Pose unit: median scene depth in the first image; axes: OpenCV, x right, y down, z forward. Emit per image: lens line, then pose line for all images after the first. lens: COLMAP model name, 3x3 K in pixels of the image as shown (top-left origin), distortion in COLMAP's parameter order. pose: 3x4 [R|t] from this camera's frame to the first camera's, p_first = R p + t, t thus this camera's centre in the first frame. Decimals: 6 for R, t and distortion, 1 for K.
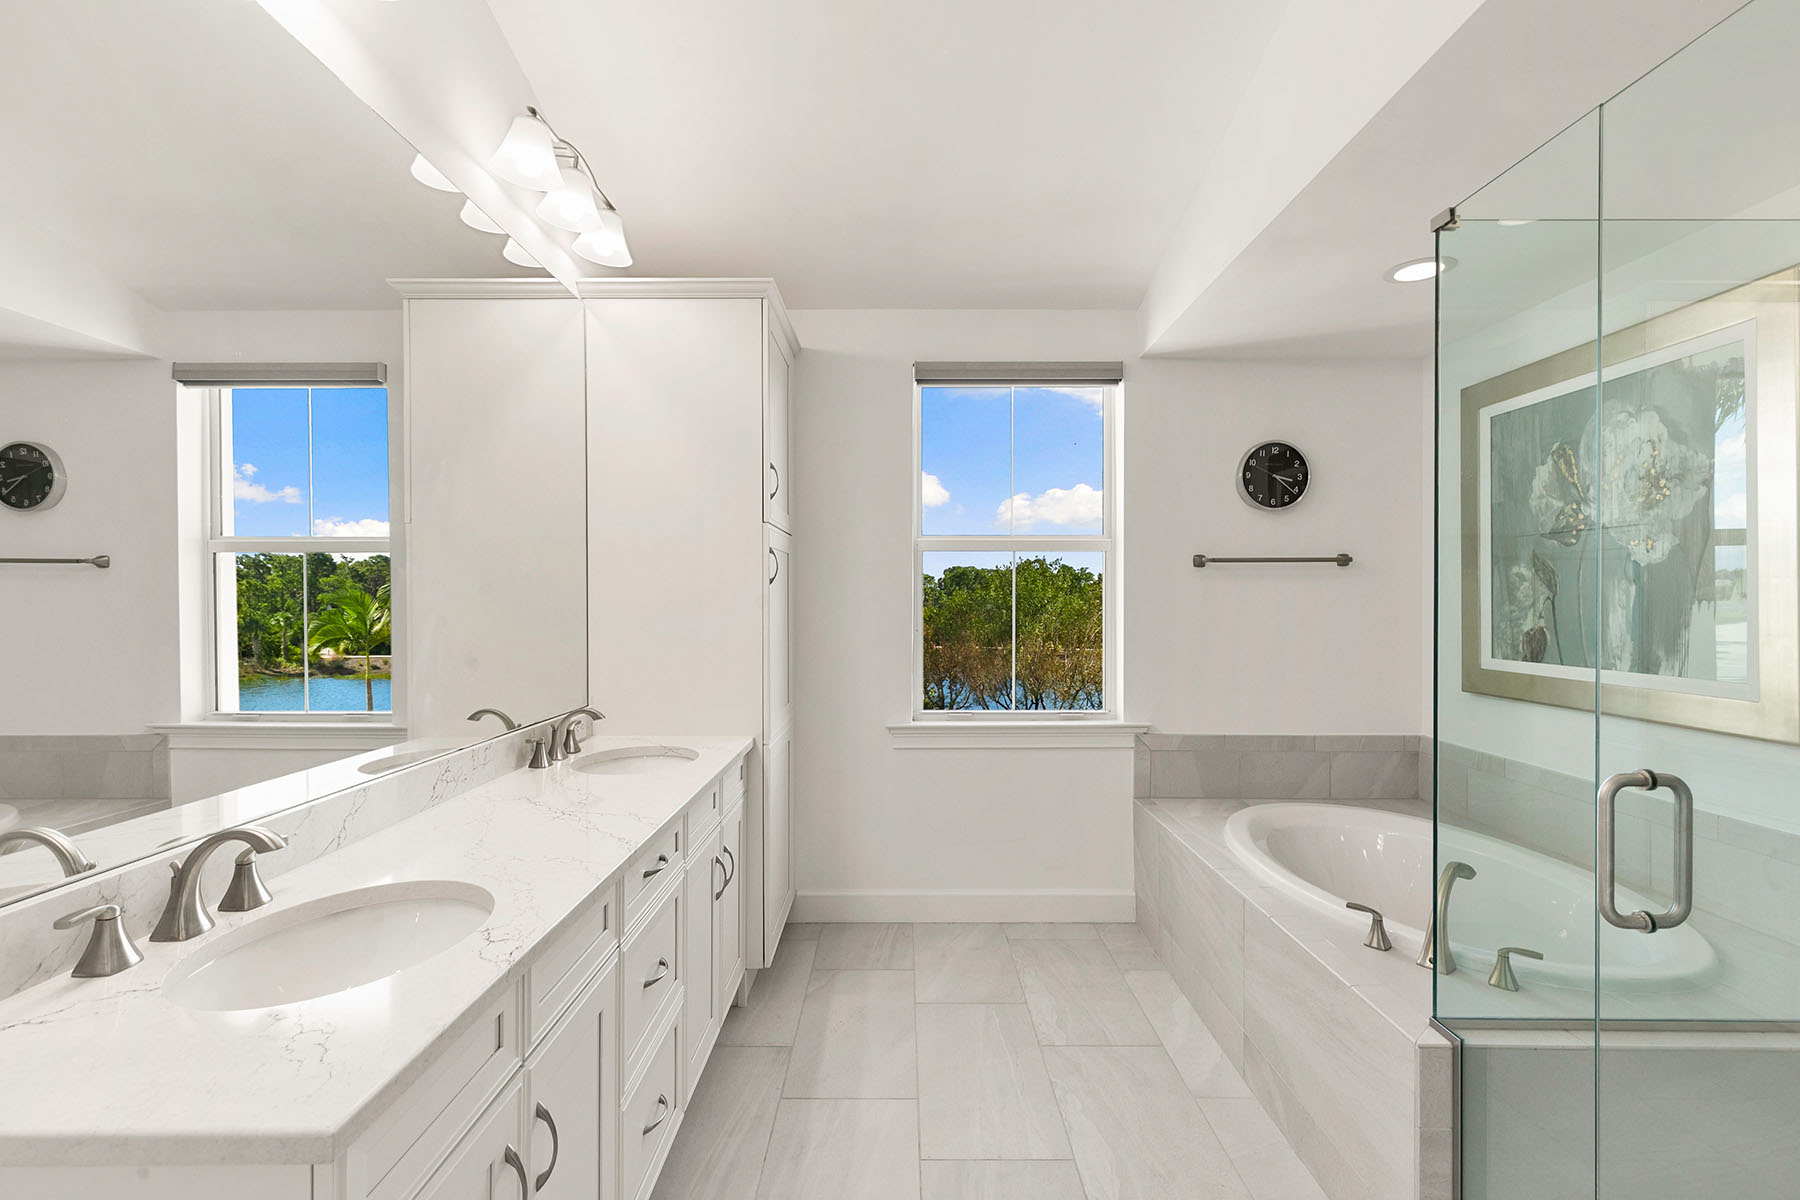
lens RADIAL K [[803.4, 0, 908.5], [0, 803.4, 602.1], [0, 0, 1]] dist [0.011813, -0.002160]
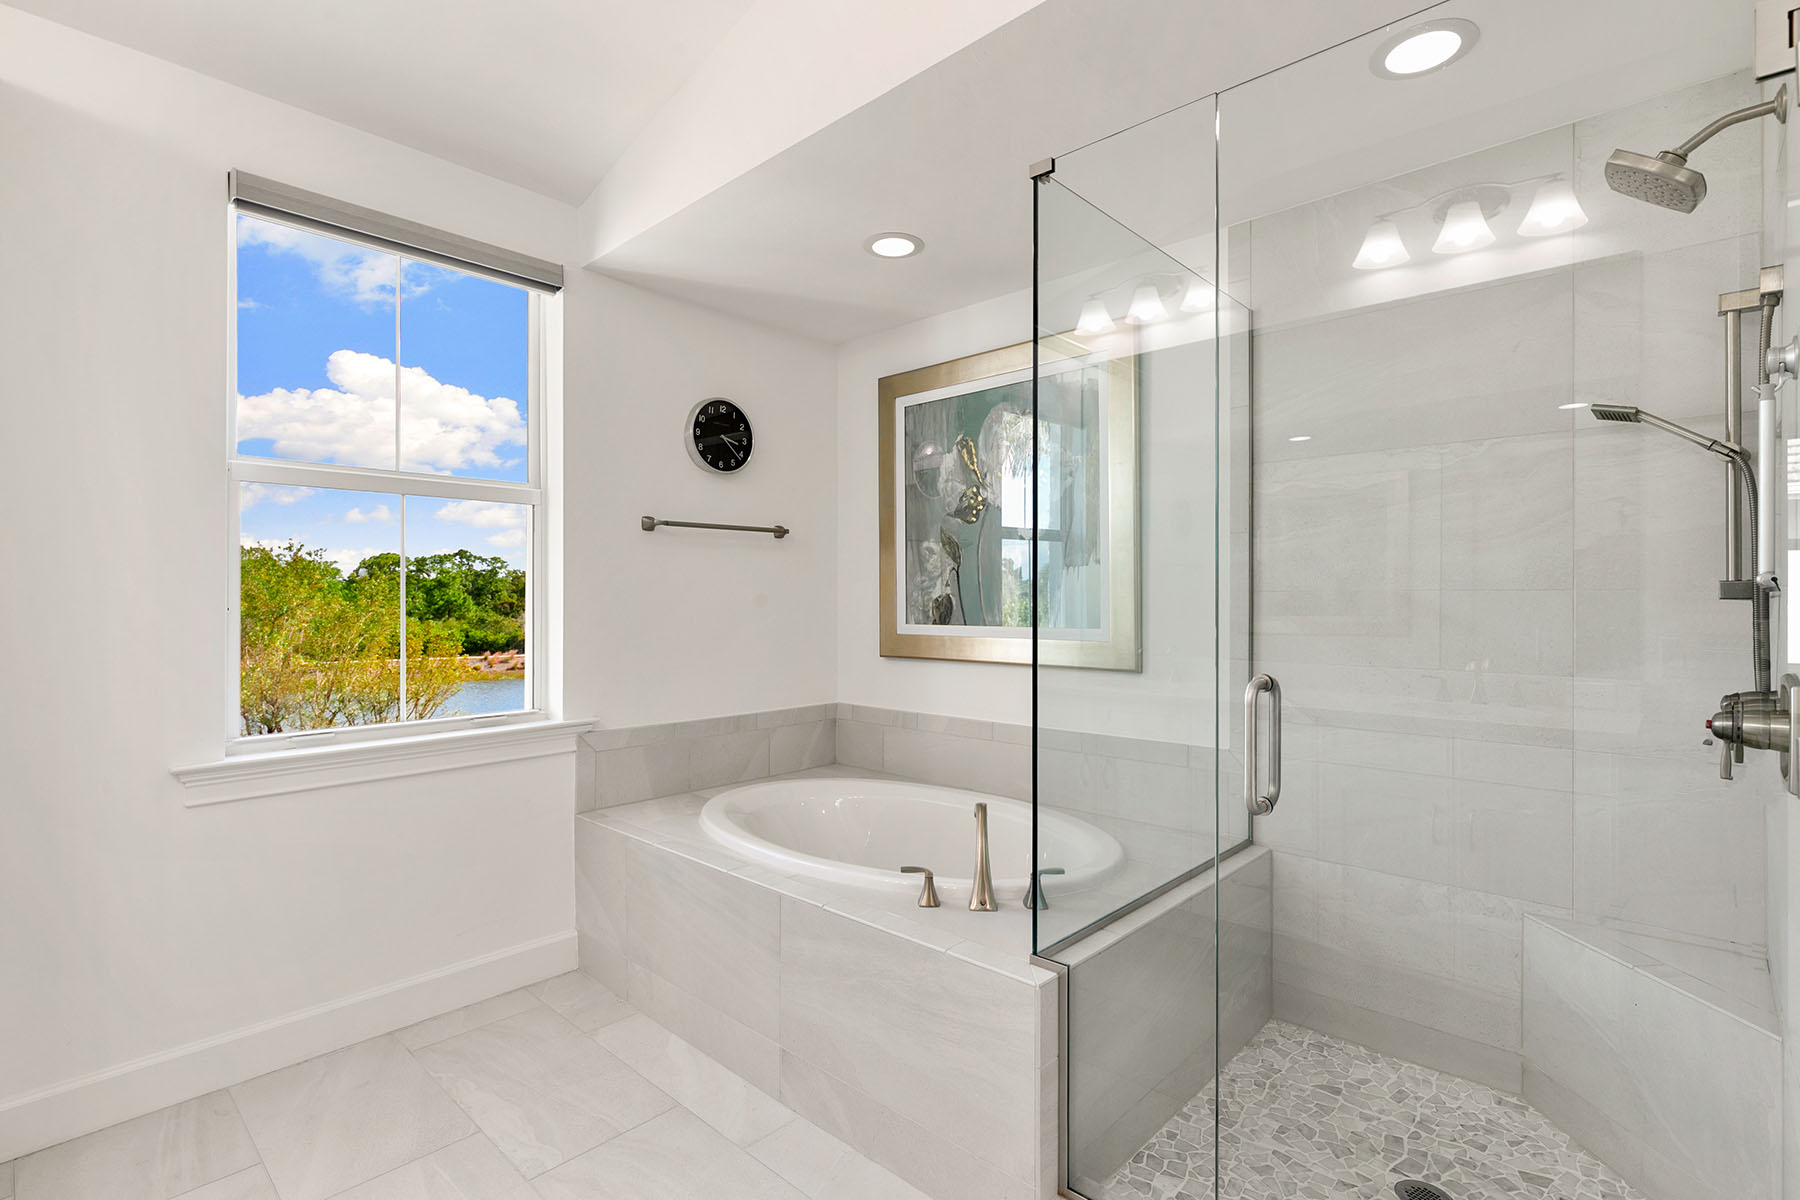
lens RADIAL K [[835.9, 0, 902.3], [0, 835.9, 596.2], [0, 0, 1]] dist [-0.011296, -0.000409]
pose [[0.678172, 0.002294, 0.734899, -0.127240], [0.005825, 0.999947, -0.008496, 0.041659], [-0.734880, 0.010042, 0.678123, 0.229366]]
